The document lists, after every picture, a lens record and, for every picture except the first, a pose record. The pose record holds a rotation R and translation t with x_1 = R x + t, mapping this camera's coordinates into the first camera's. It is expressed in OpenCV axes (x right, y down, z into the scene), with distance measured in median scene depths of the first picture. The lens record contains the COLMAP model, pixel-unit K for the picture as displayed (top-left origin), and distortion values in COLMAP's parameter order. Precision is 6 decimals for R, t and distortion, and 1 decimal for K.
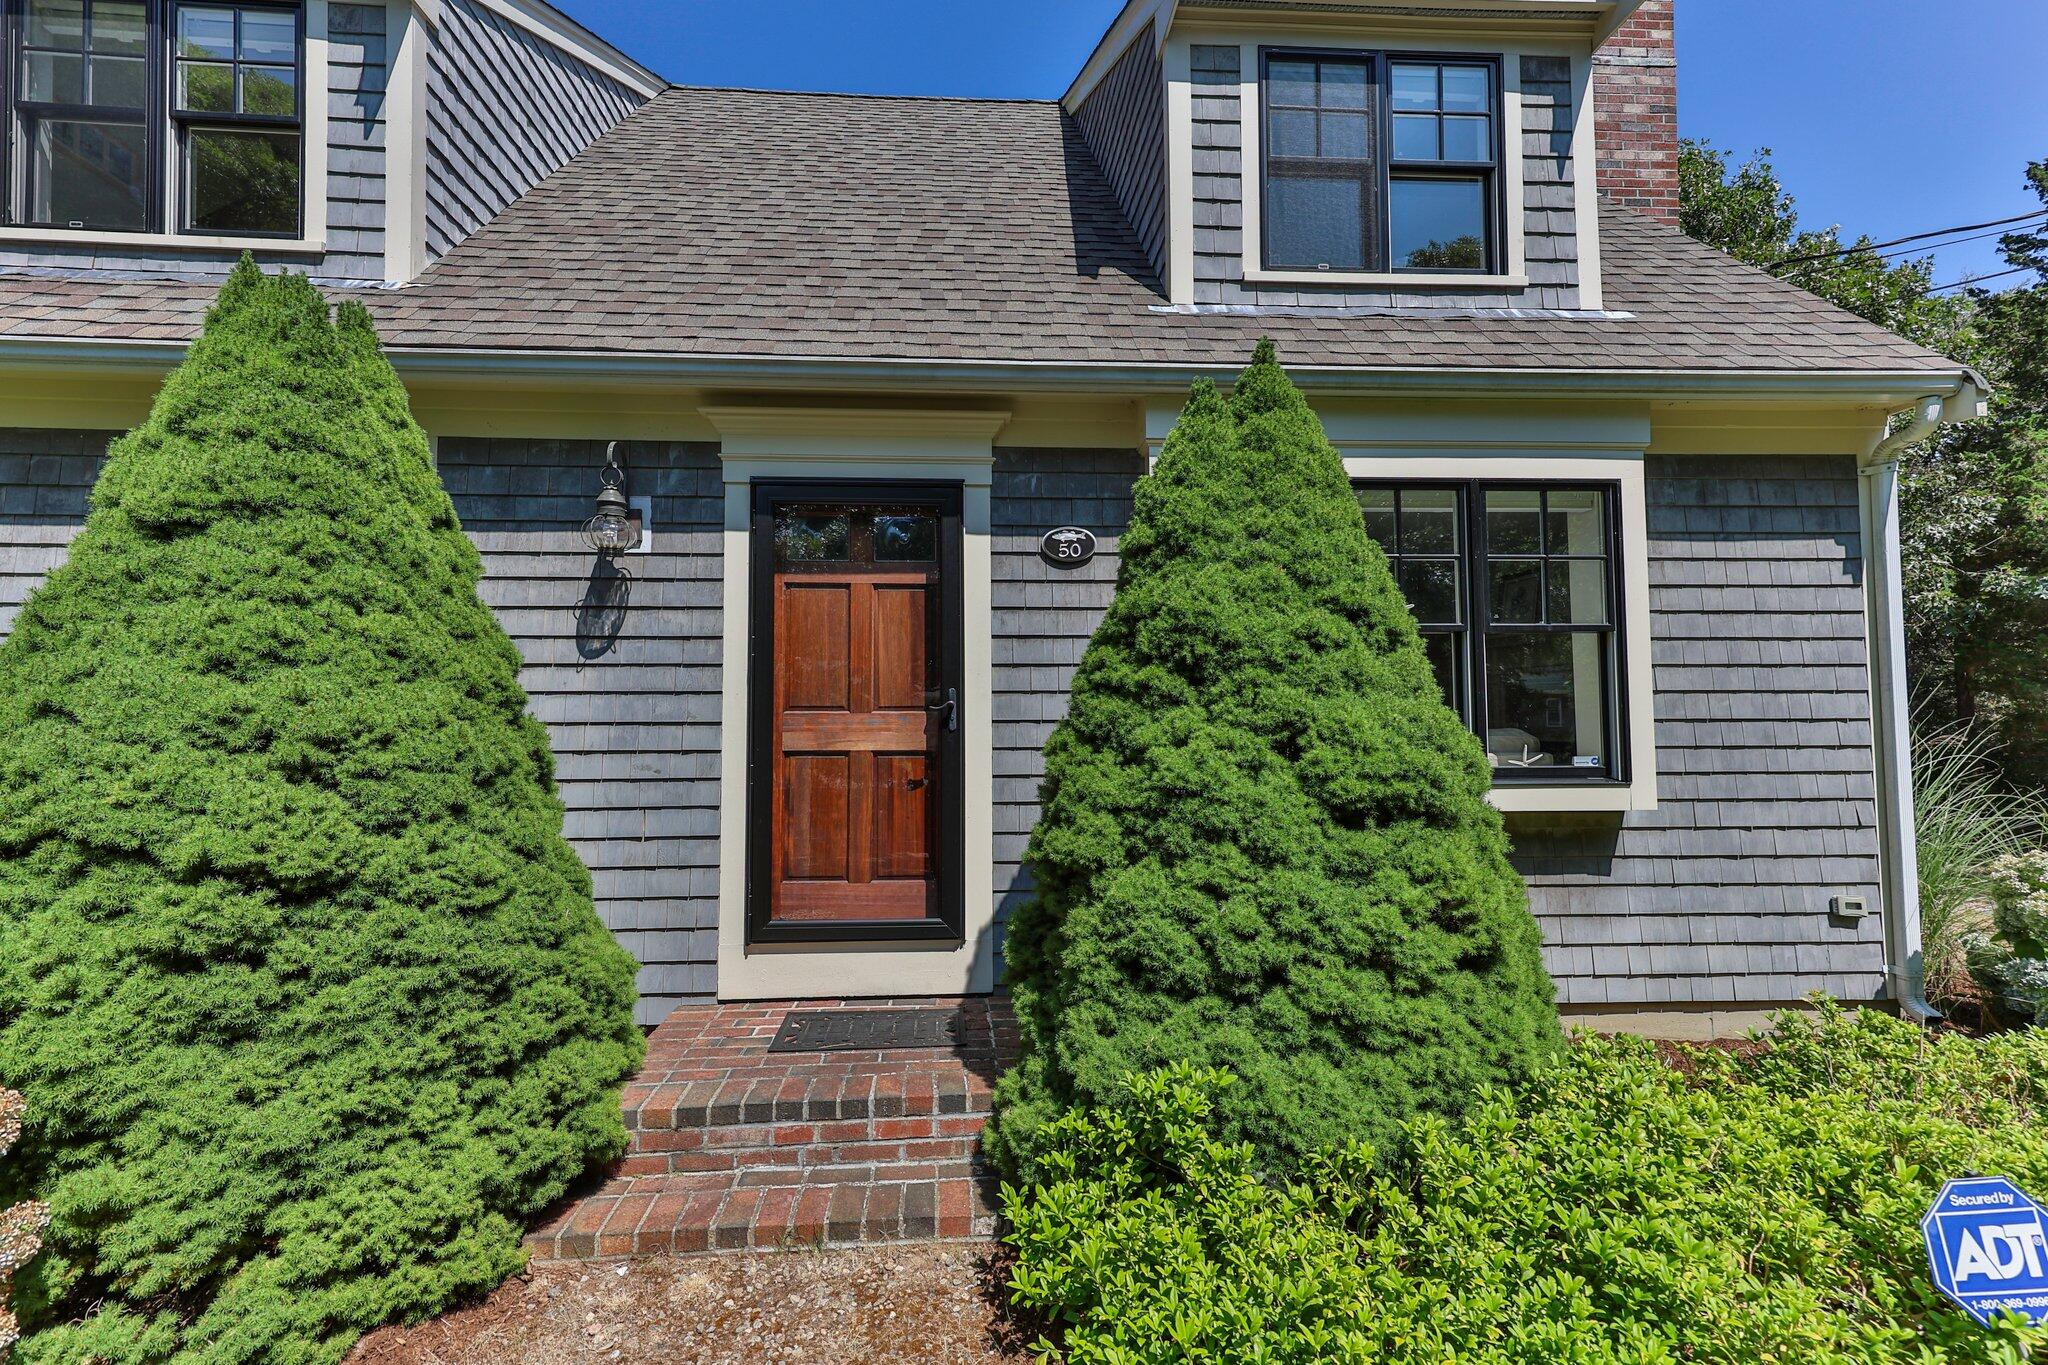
lens RADIAL K [[901.2, 0, 998.4], [0, 901.2, 676.5], [0, 0, 1]] dist [0.027852, 0.000072]
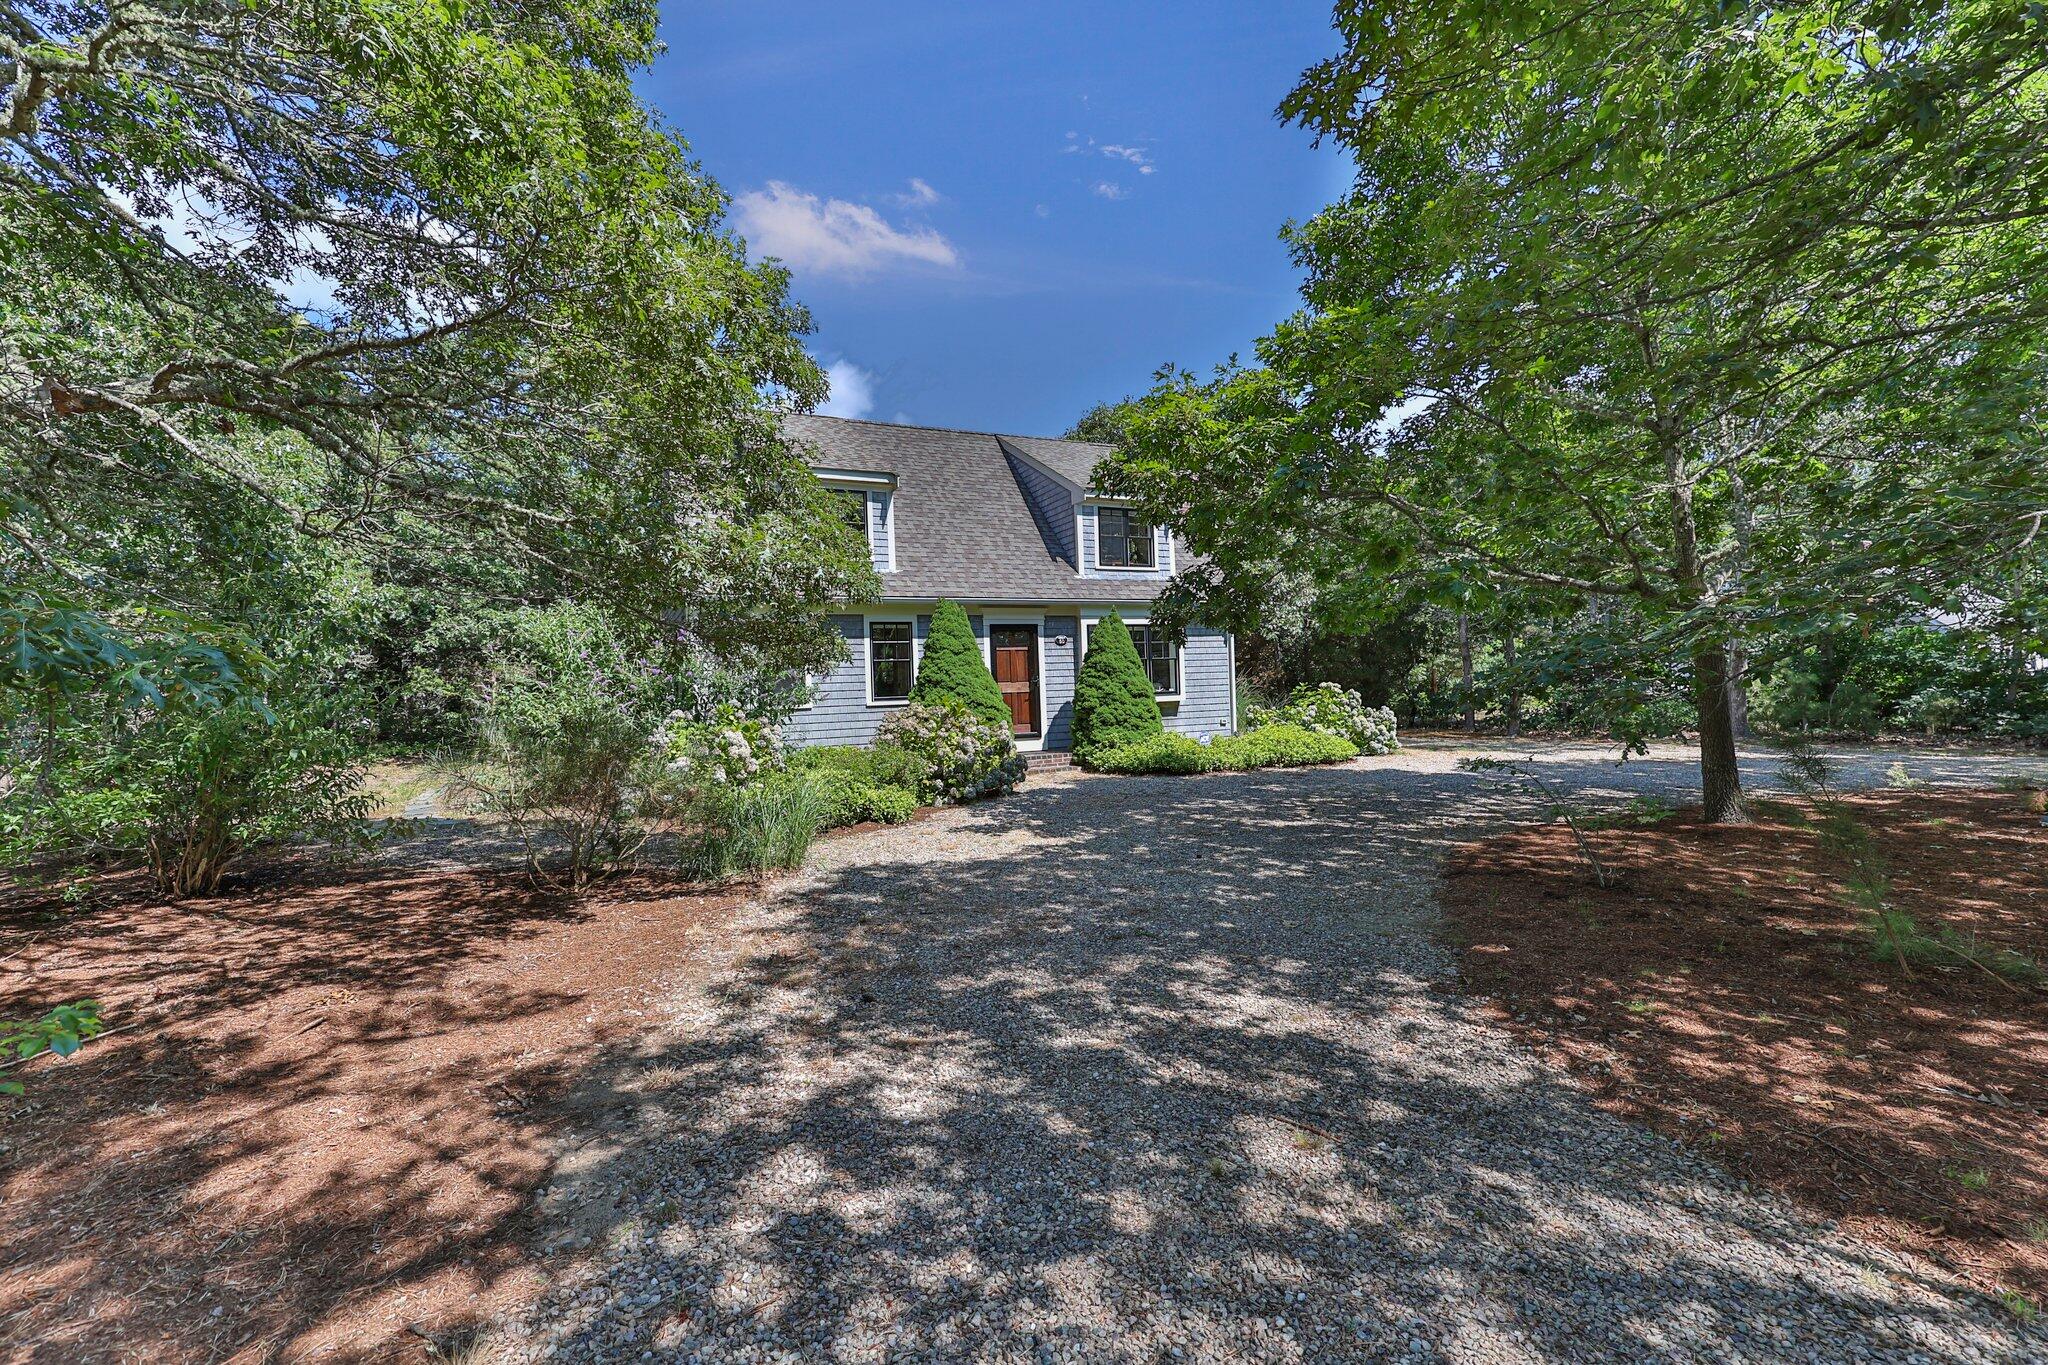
lens RADIAL K [[818.0, 0, 1024.0], [0, 818.0, 682.5], [0, 0, 1]] dist [-0.000052, 0.000006]
pose [[0.939689, -0.022094, 0.341314, -1.779257], [0.010664, 0.999319, 0.035327, -0.116624], [-0.341862, -0.029557, 0.939285, -3.182578]]
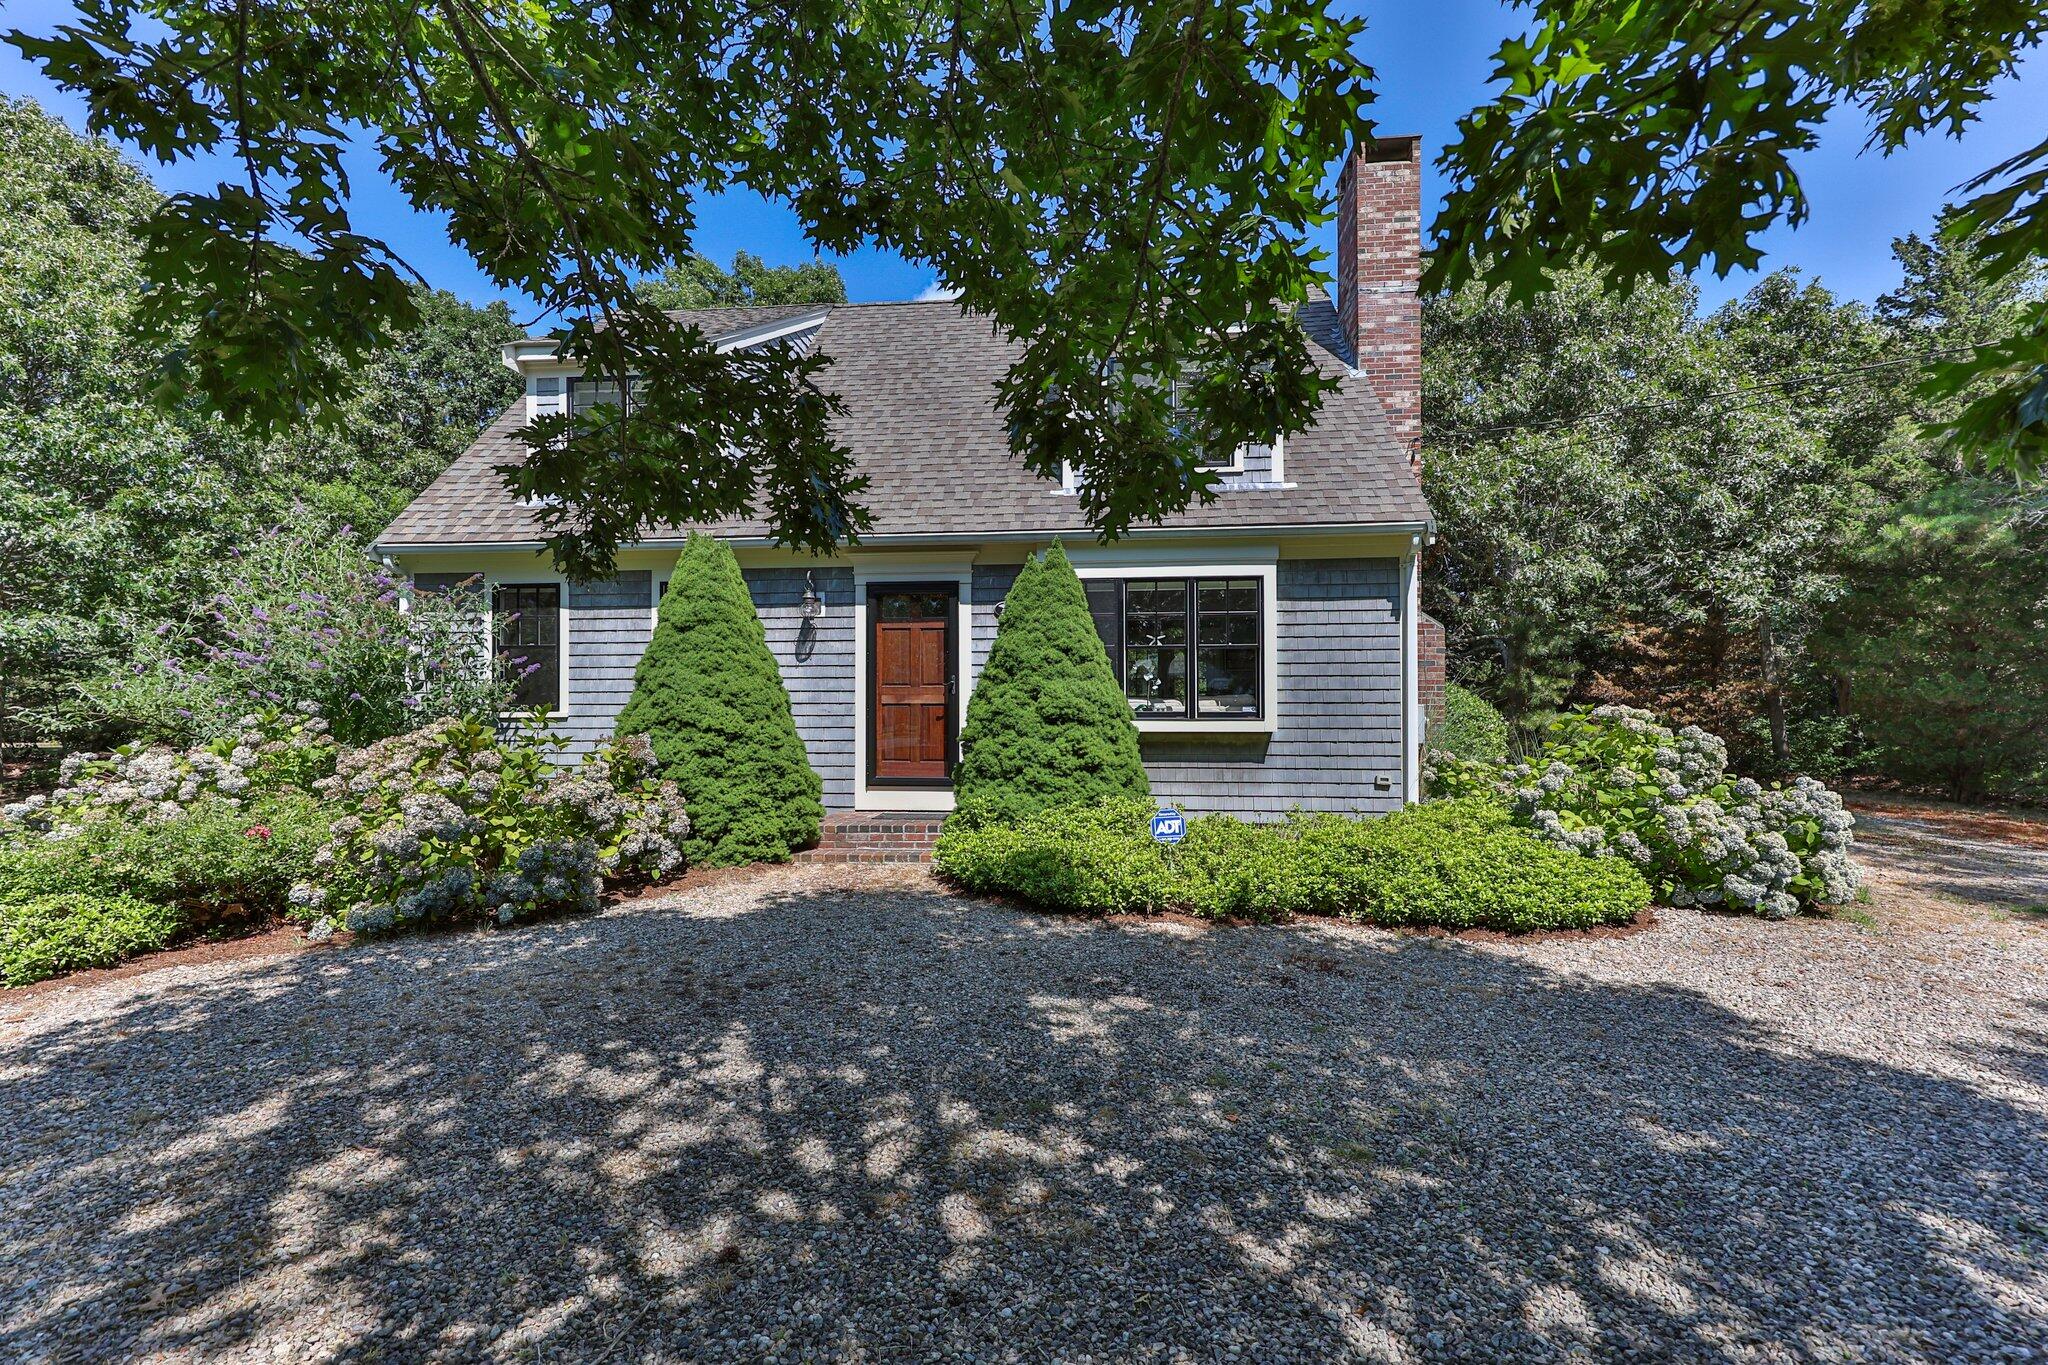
lens RADIAL K [[901.2, 0, 998.4], [0, 901.2, 676.5], [0, 0, 1]] dist [0.027852, 0.000072]
pose [[0.984310, -0.002574, -0.176427, 0.587498], [0.007172, 0.999651, 0.025427, -0.052355], [0.176300, -0.026293, 0.983985, -1.529661]]
